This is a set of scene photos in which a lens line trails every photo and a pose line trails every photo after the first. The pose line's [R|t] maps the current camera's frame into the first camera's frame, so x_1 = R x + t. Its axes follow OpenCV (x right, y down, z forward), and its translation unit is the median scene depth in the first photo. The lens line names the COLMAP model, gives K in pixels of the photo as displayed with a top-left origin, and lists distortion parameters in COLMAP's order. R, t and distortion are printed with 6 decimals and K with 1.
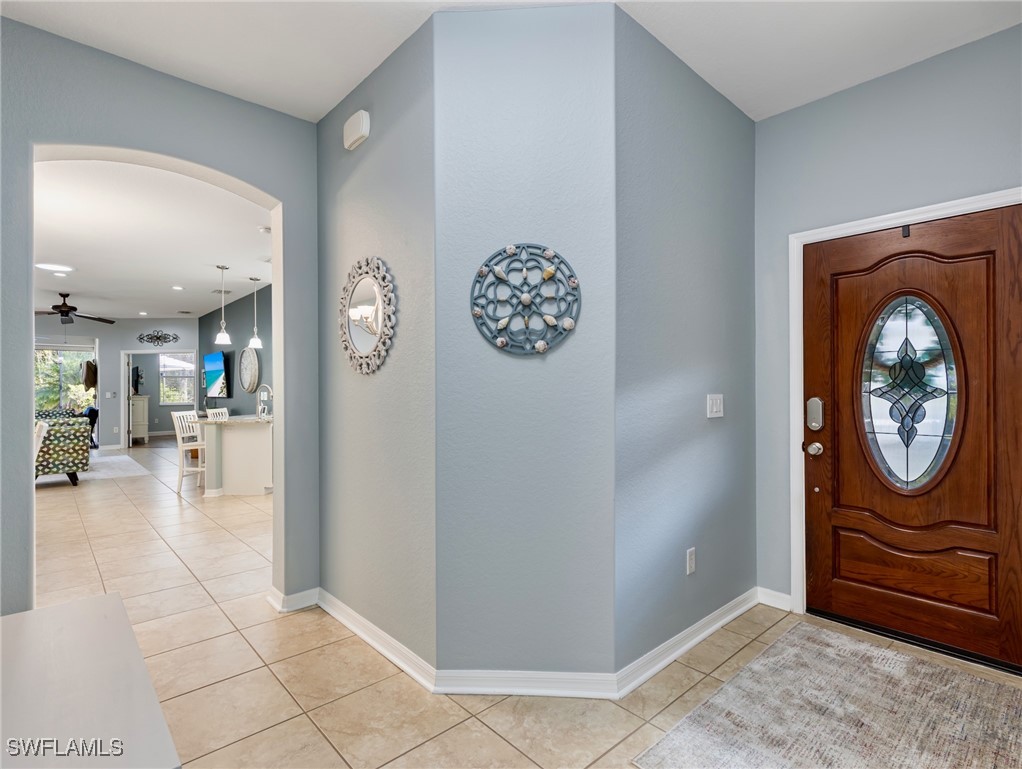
lens RADIAL K [[518.1, 0, 515.5], [0, 518.1, 386.1], [0, 0, 1]] dist [0.004086, -0.000319]
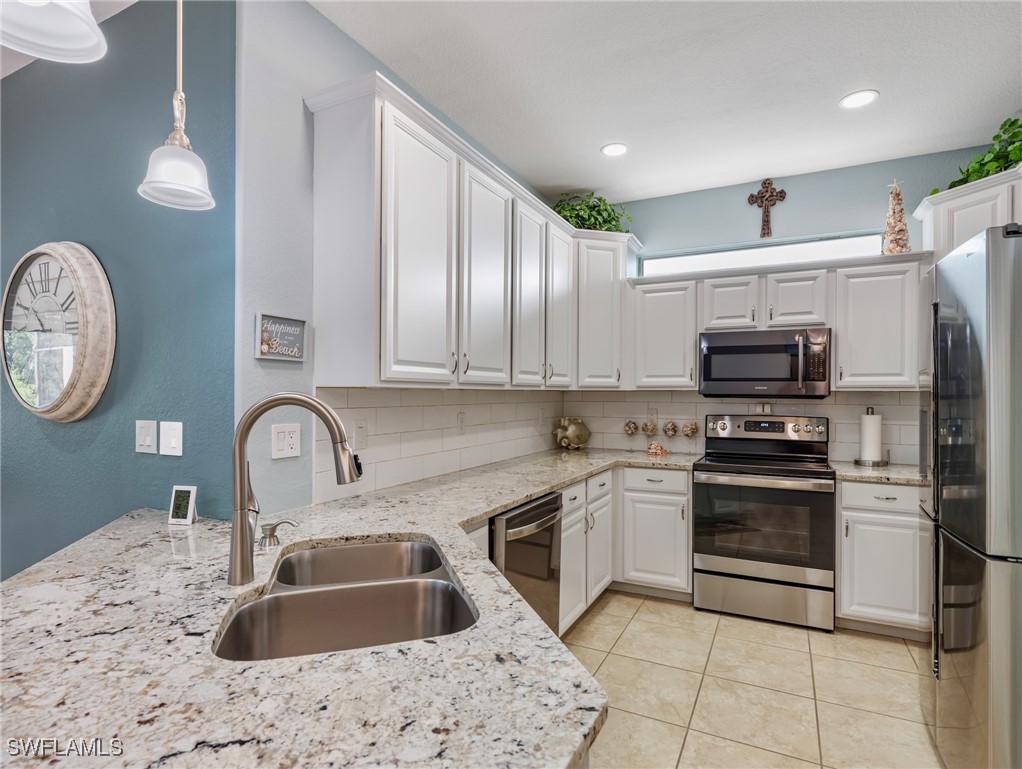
lens RADIAL K [[538.7, 0, 515.8], [0, 538.7, 391.8], [0, 0, 1]] dist [-0.000850, 0.000044]
pose [[0.933976, 0.007313, 0.357260, -0.396357], [-0.007425, 0.999972, -0.001058, -0.002632], [-0.357258, -0.001665, 0.934004, 0.667997]]
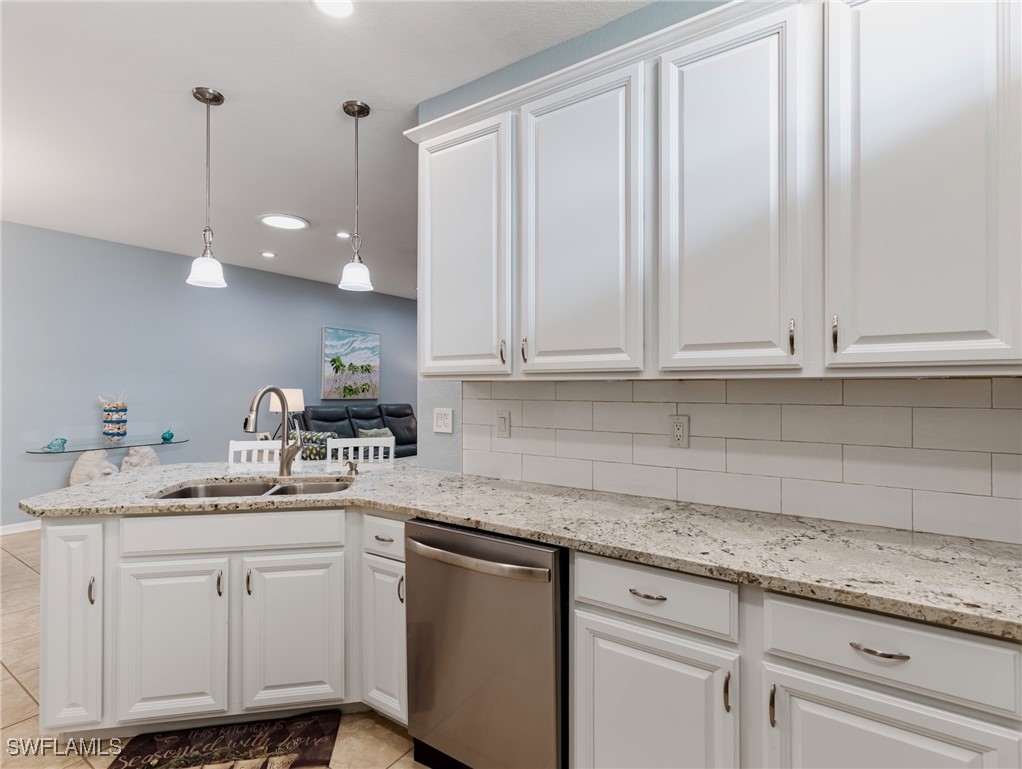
lens RADIAL K [[518.1, 0, 515.5], [0, 518.1, 386.1], [0, 0, 1]] dist [0.004086, -0.000319]
pose [[0.223099, 0.002996, -0.974791, -0.090467], [0.000813, 0.999994, 0.003259, -0.002601], [0.974796, -0.001519, 0.223095, 0.895700]]
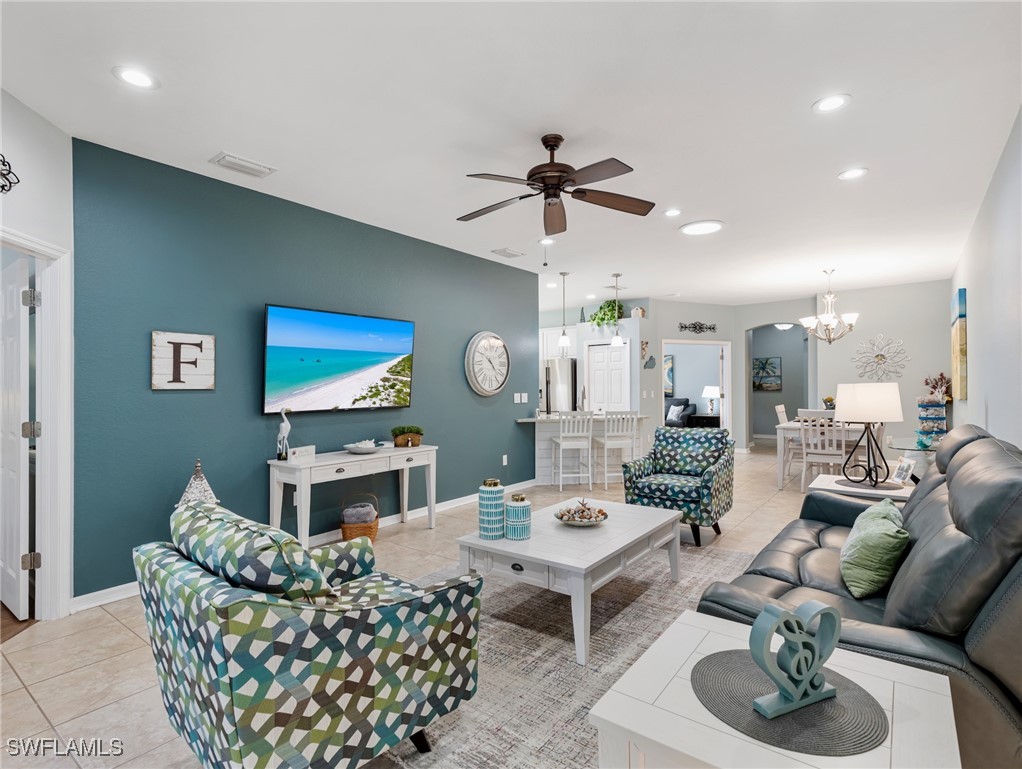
lens RADIAL K [[515.9, 0, 515.4], [0, 515.9, 387.2], [0, 0, 1]] dist [0.004047, 0.000676]
pose [[-0.179115, 0.008171, 0.983794, -1.236031], [0.009243, 0.999935, -0.006622, 0.007301], [-0.983785, 0.007907, -0.179179, 1.096418]]
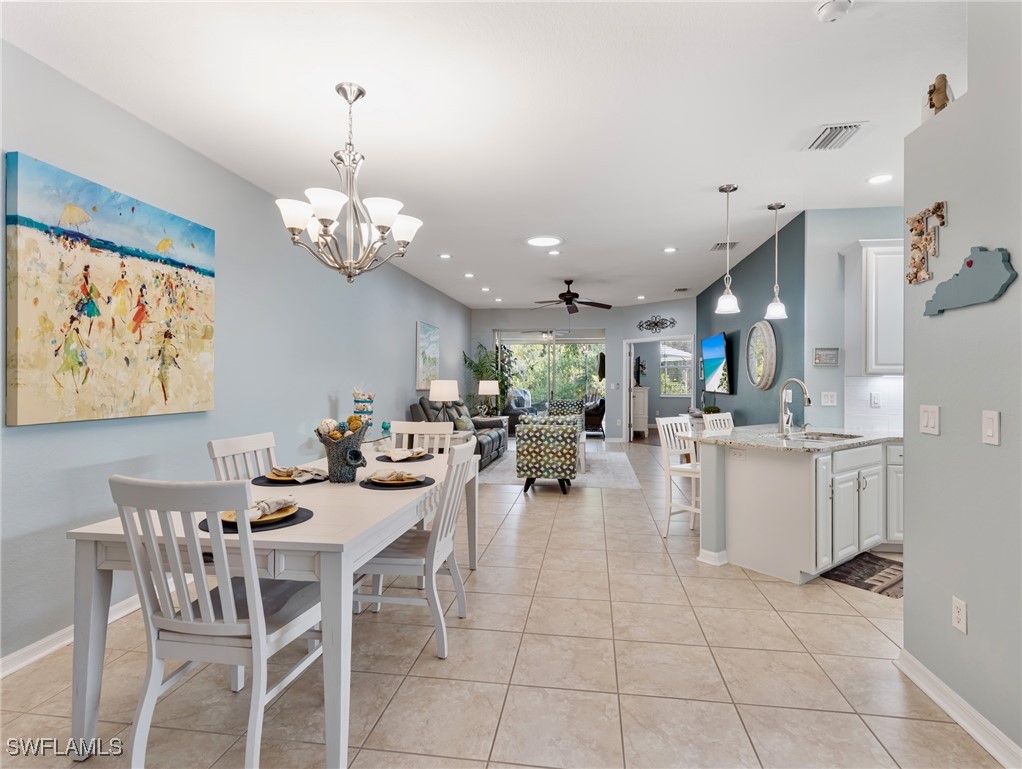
lens RADIAL K [[522.4, 0, 517.4], [0, 522.4, 378.7], [0, 0, 1]] dist [0.003570, -0.001259]
pose [[0.634593, 0.007717, -0.772808, -0.188195], [-0.003470, 0.999969, 0.007136, -0.004803], [0.772838, -0.001846, 0.634600, 0.321070]]
